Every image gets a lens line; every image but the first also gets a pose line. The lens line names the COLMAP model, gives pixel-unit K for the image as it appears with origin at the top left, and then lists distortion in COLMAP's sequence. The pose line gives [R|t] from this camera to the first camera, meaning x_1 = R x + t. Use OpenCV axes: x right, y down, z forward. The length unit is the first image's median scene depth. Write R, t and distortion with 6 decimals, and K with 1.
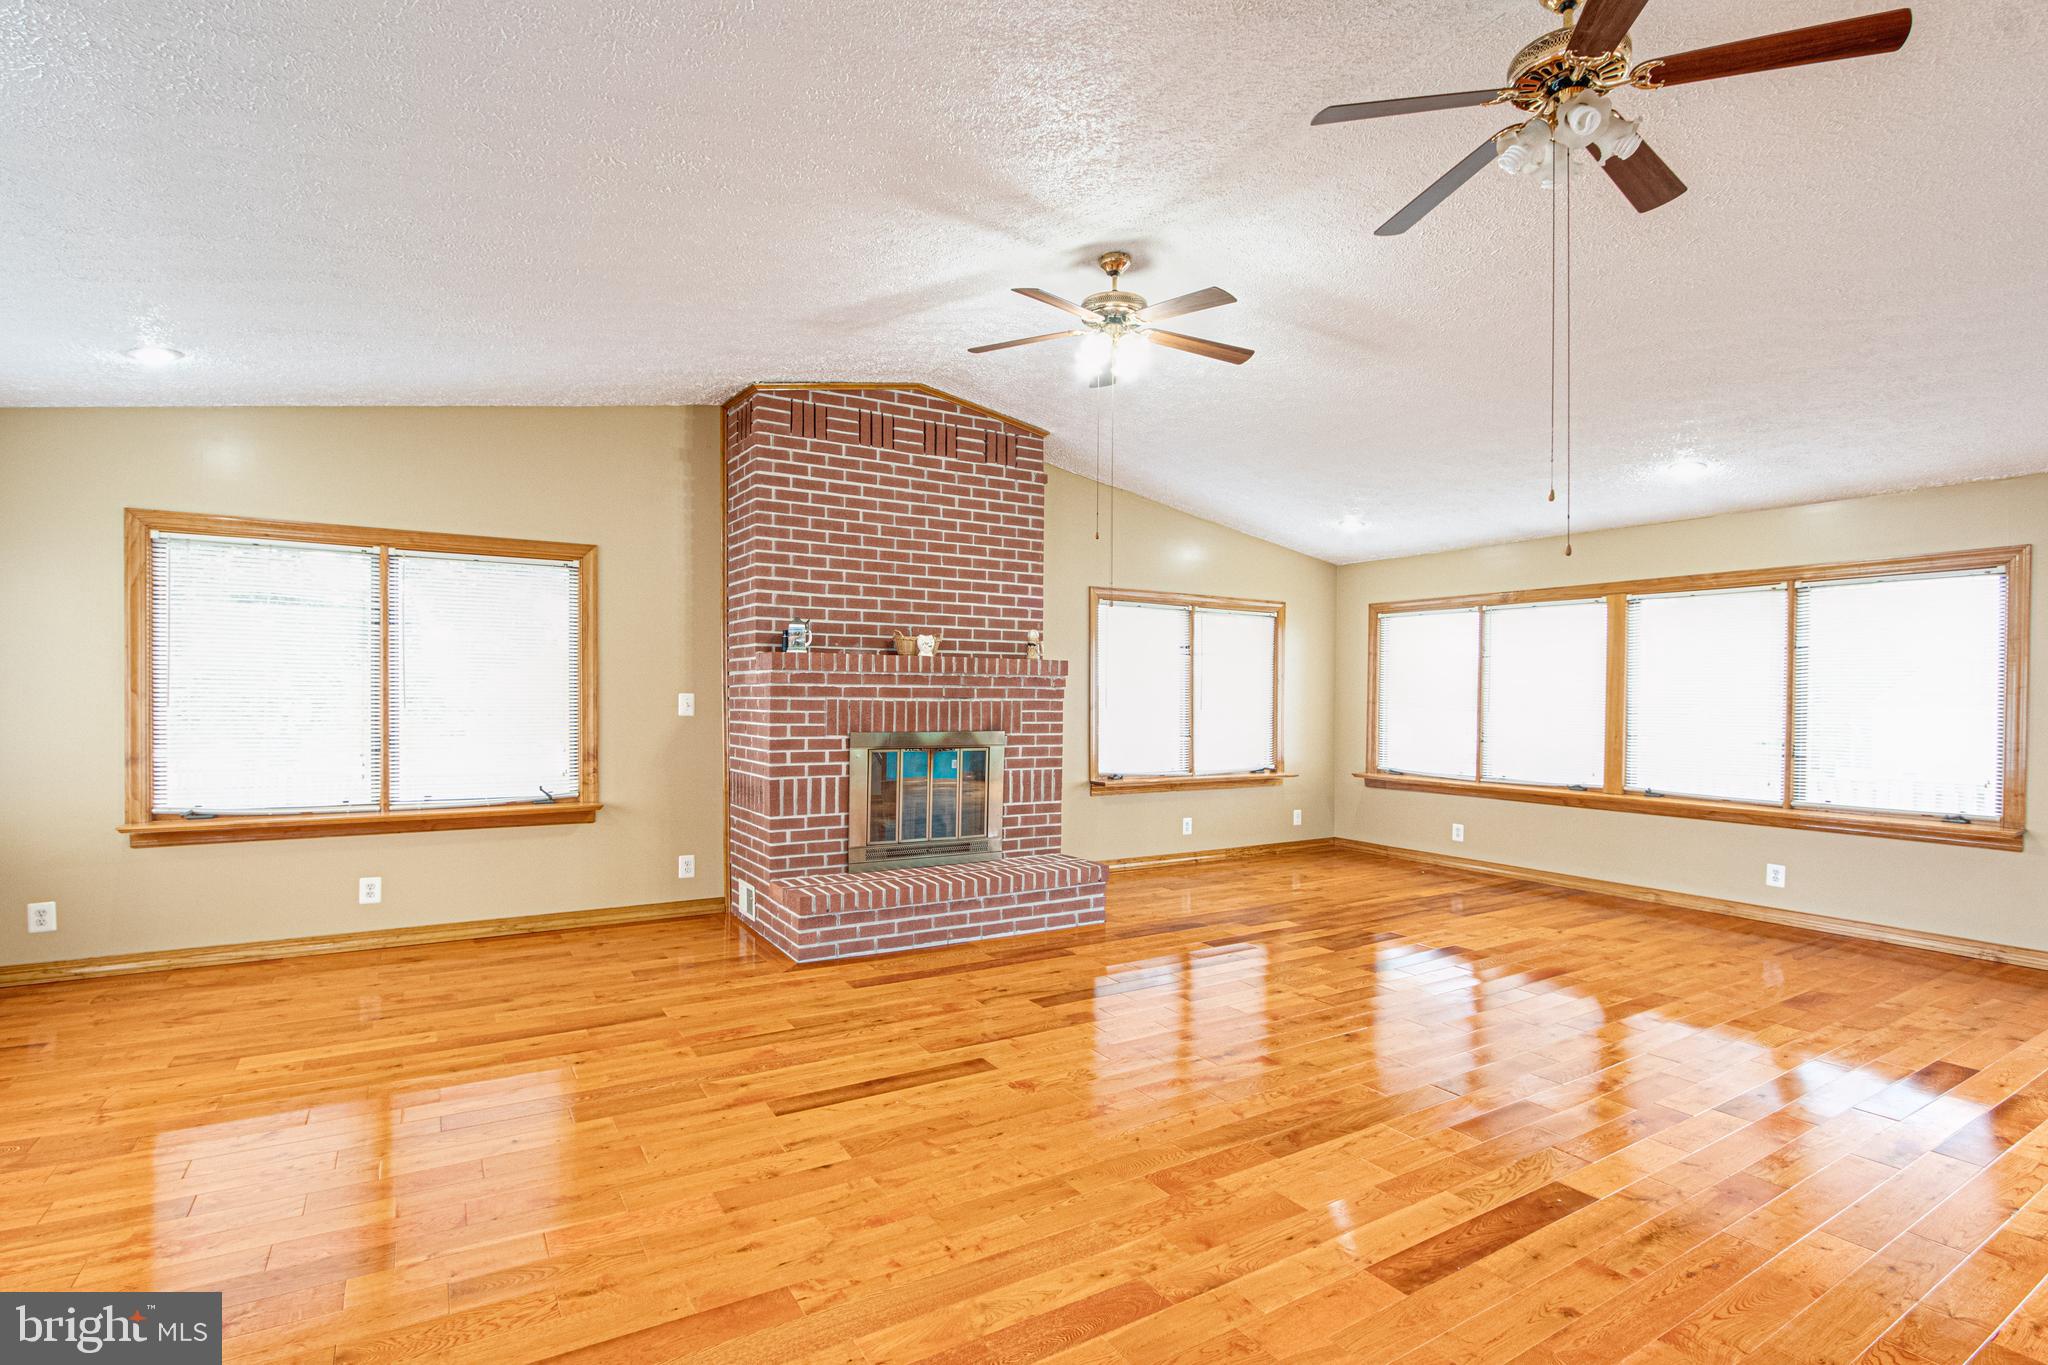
lens RADIAL K [[972.6, 0, 998.7], [0, 972.6, 708.3], [0, 0, 1]] dist [-0.022470, 0.005166]
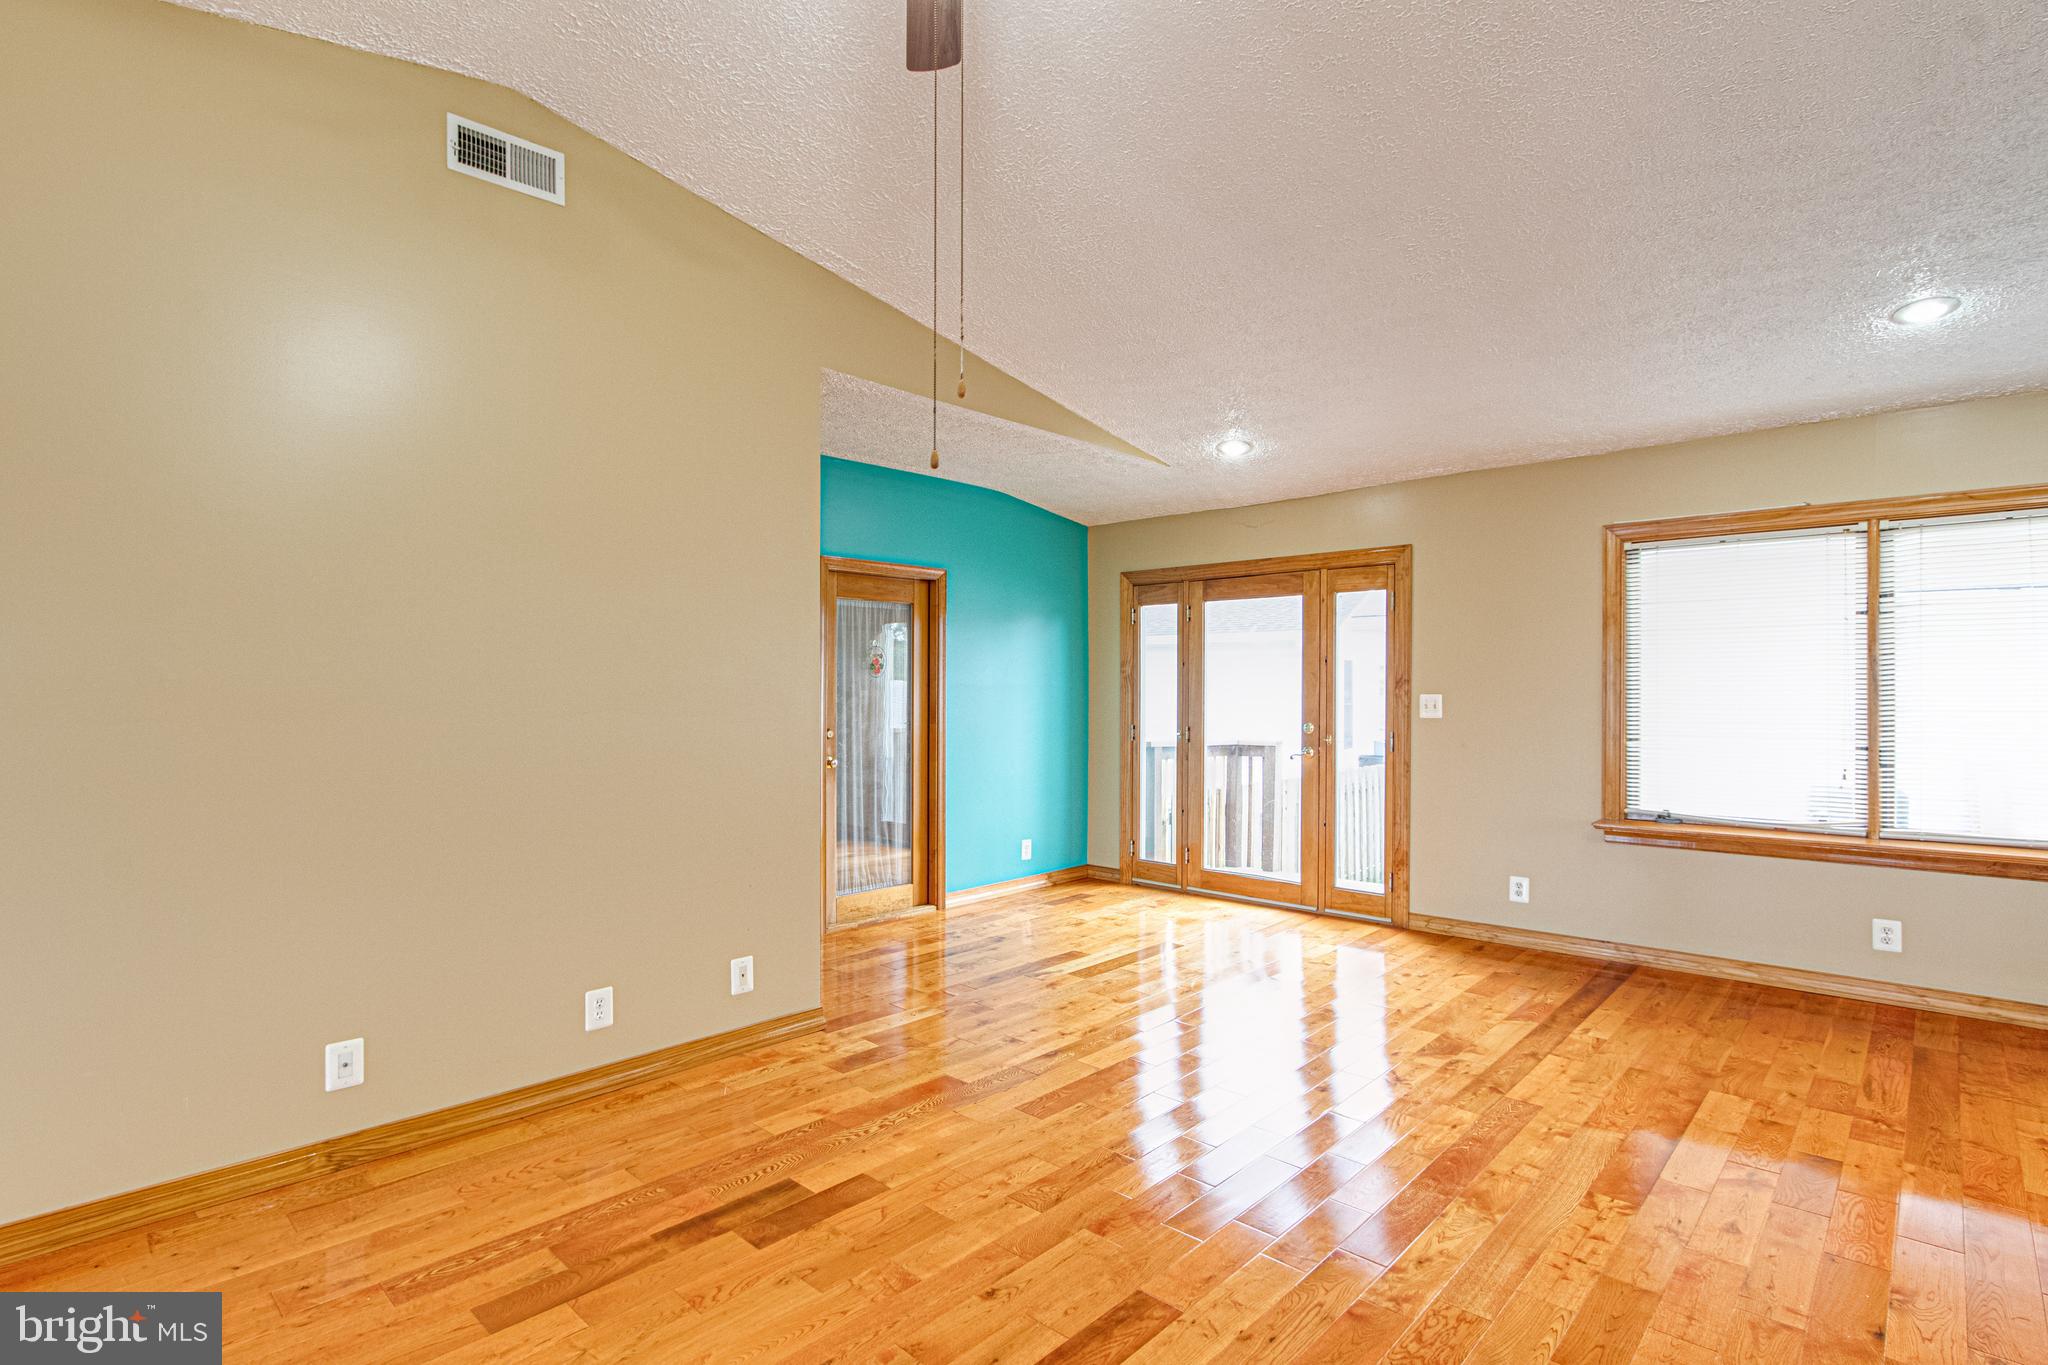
lens RADIAL K [[998.7, 0, 994.5], [0, 998.7, 694.4], [0, 0, 1]] dist [-0.021922, 0.001487]
pose [[-0.965888, -0.010919, -0.258730, 0.326184], [-0.013982, 0.999852, 0.010000, -0.004086], [0.258582, 0.013276, -0.965898, 0.752341]]
